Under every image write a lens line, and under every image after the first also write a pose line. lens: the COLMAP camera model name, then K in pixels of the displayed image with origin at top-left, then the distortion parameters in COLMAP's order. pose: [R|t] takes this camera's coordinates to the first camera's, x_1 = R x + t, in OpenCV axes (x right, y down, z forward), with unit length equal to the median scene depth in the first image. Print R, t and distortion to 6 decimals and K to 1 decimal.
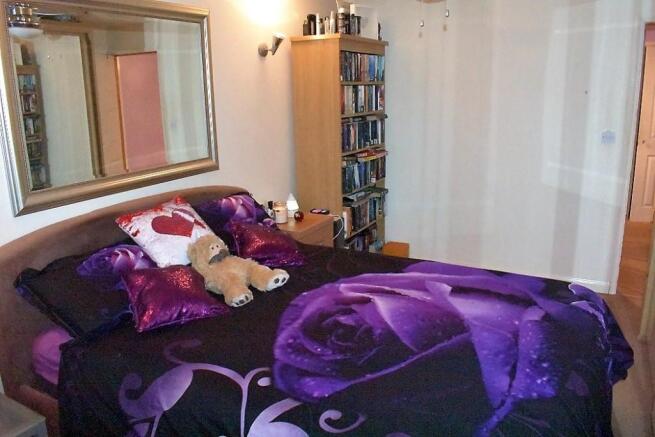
lens RADIAL K [[511.9, 0, 328.4], [0, 511.9, 208.1], [0, 0, 1]] dist [-0.003912, -0.001224]
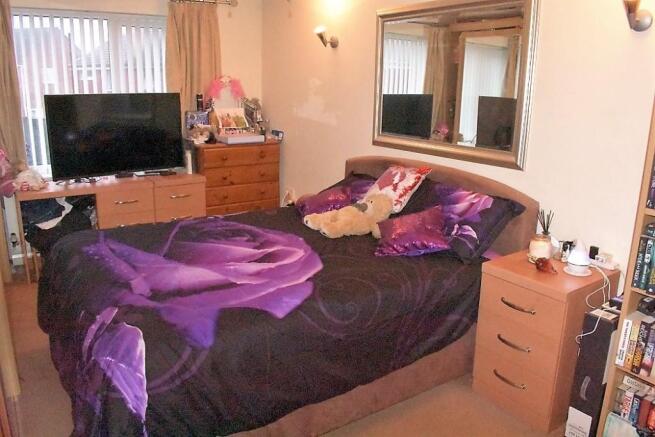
lens RADIAL K [[511.9, 0, 328.4], [0, 511.9, 208.1], [0, 0, 1]] dist [-0.003912, -0.001224]
pose [[-0.460500, 0.228805, -0.857664, 1.110792], [-0.206333, 0.912152, 0.354126, -0.407813], [0.863346, 0.340040, -0.372836, 1.697151]]
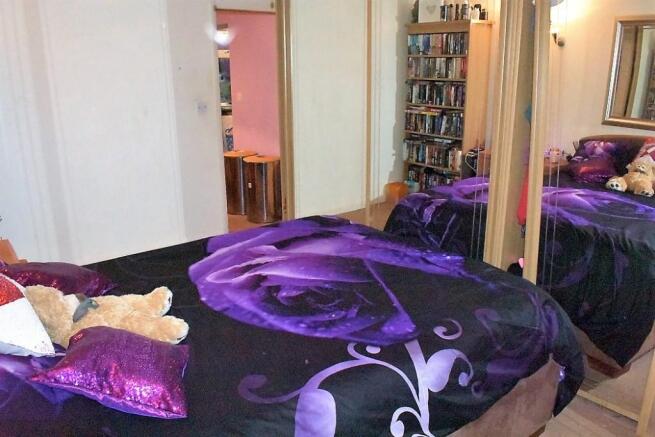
lens RADIAL K [[511.9, 0, 328.4], [0, 511.9, 208.1], [0, 0, 1]] dist [-0.003912, -0.001224]
pose [[0.400653, -0.229067, 0.887133, -0.779115], [0.199509, 0.966821, 0.159540, -0.086223], [-0.894245, 0.113071, 0.433061, 0.476805]]
